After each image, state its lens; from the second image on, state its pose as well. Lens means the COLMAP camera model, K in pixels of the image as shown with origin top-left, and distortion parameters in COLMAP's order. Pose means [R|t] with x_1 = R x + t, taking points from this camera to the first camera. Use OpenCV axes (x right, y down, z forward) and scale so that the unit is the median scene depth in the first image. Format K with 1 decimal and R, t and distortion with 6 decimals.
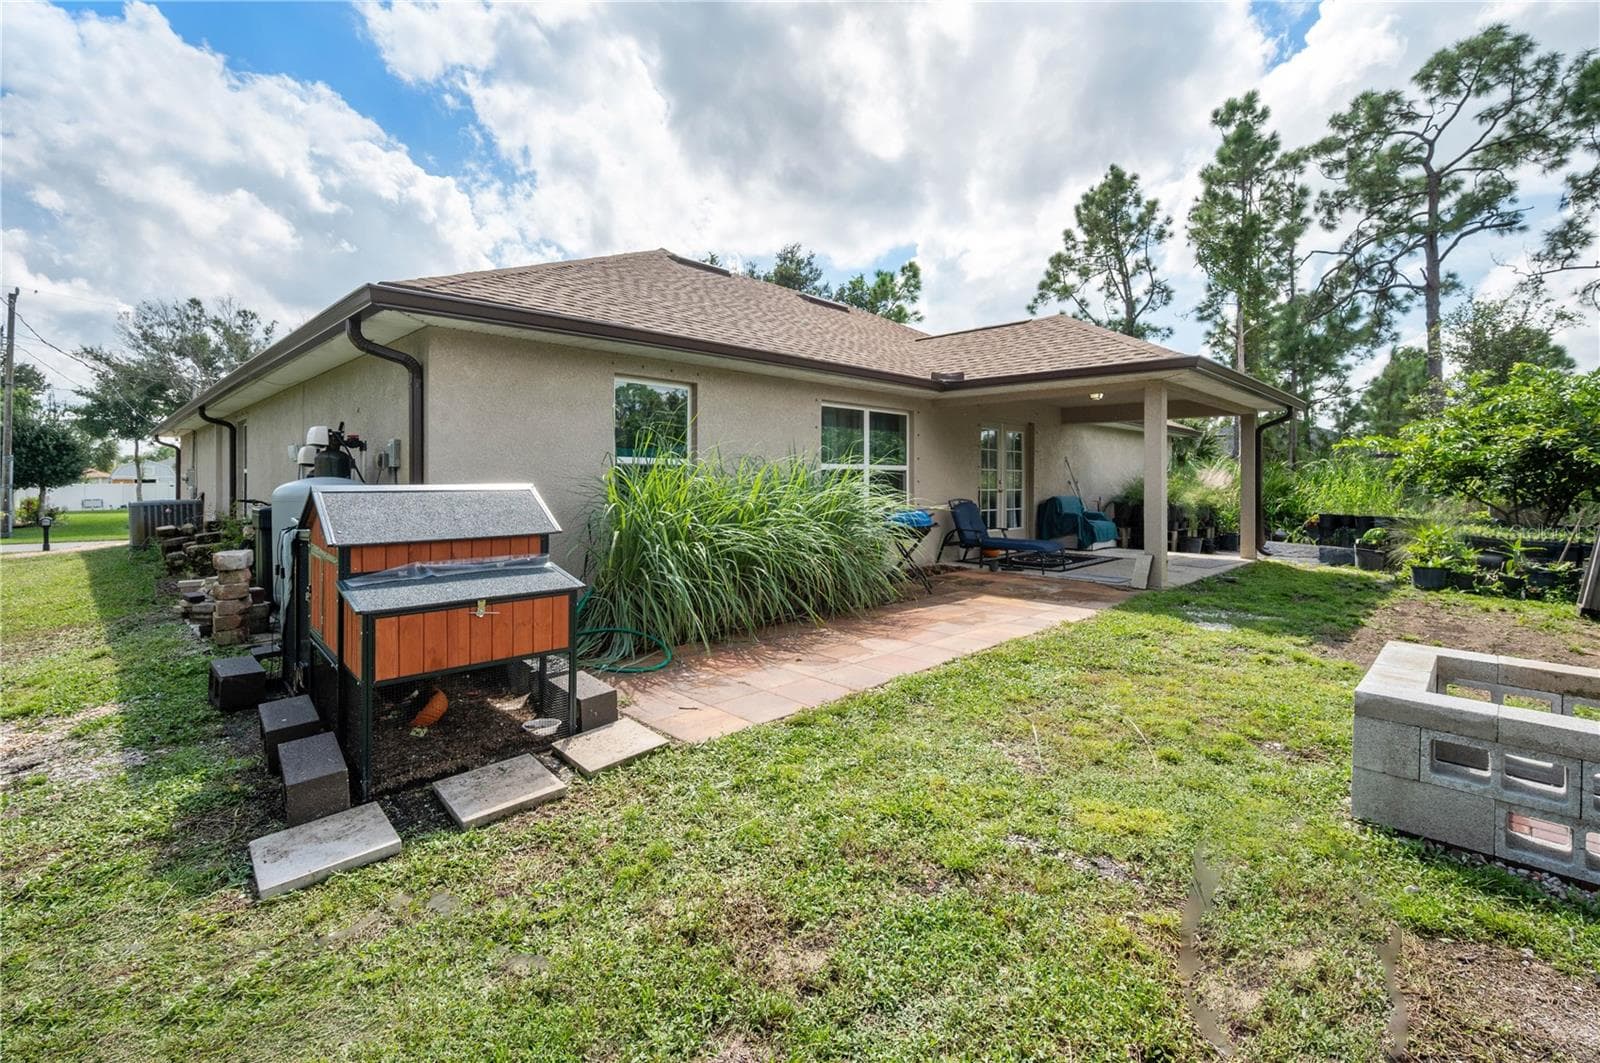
lens RADIAL K [[767.6, 0, 822.4], [0, 767.6, 487.6], [0, 0, 1]] dist [-0.002431, -0.000388]
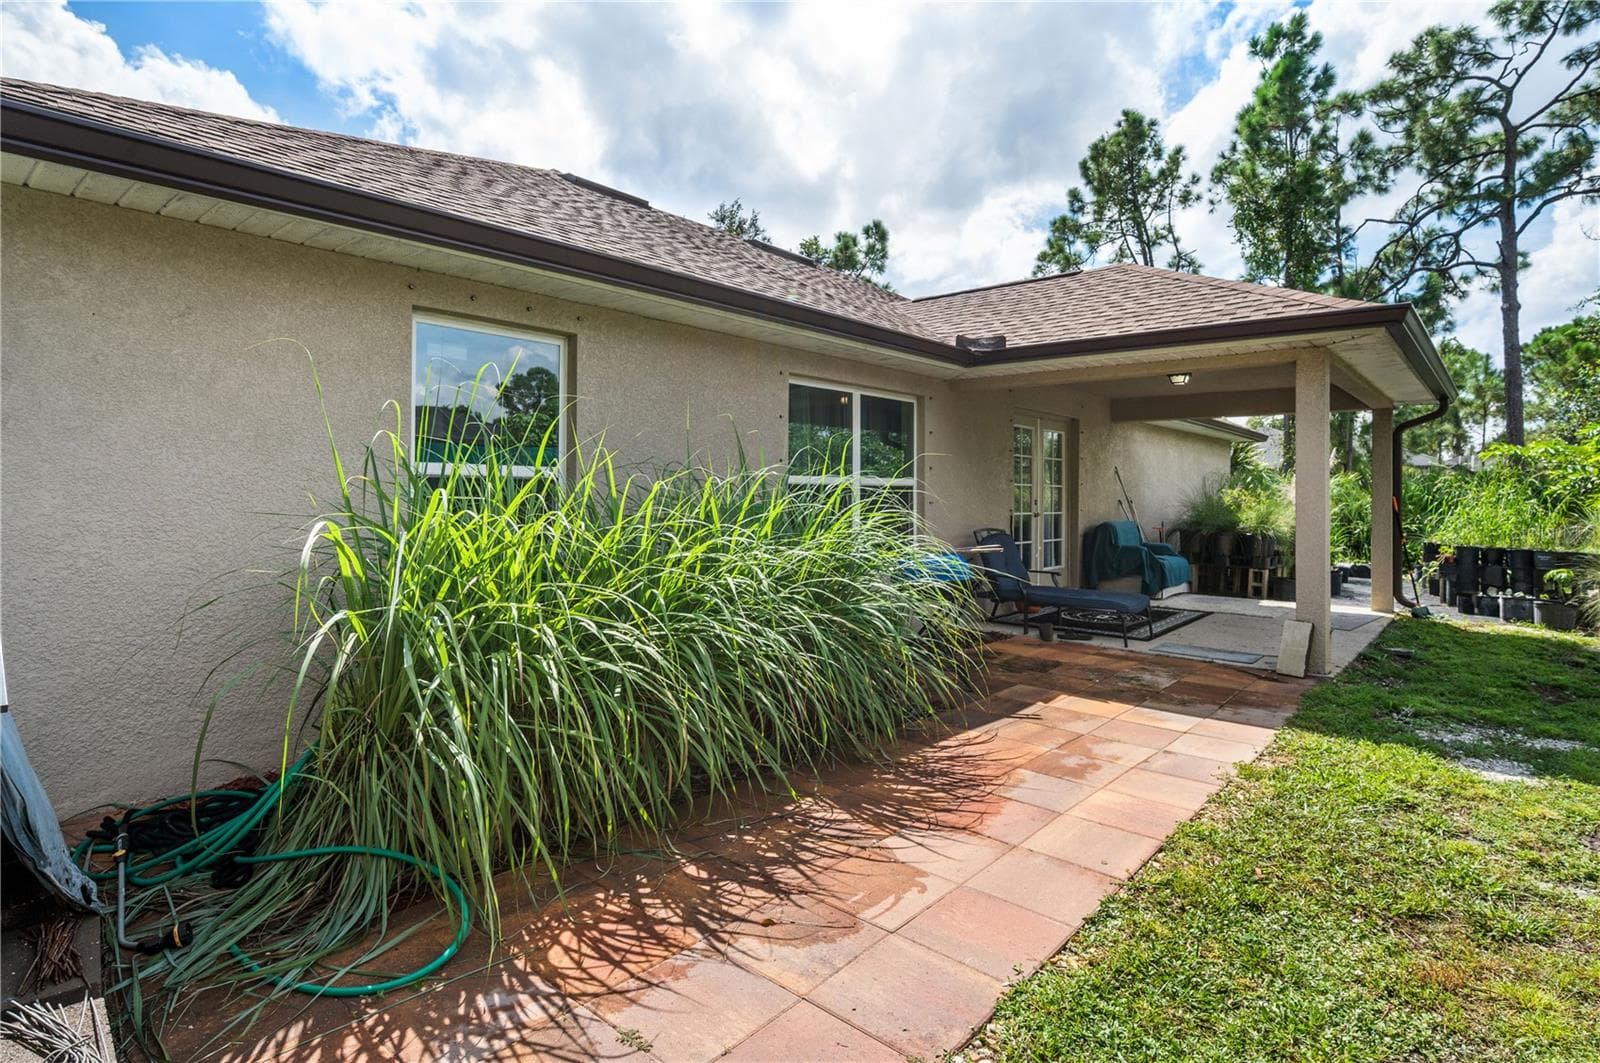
lens RADIAL K [[848.4, 0, 816.5], [0, 848.4, 498.0], [0, 0, 1]] dist [-0.002438, -0.000798]
pose [[0.998074, 0.003879, 0.061921, -0.009118], [-0.003826, 0.999992, -0.000969, -0.005423], [-0.061924, 0.000730, 0.998081, 0.135908]]
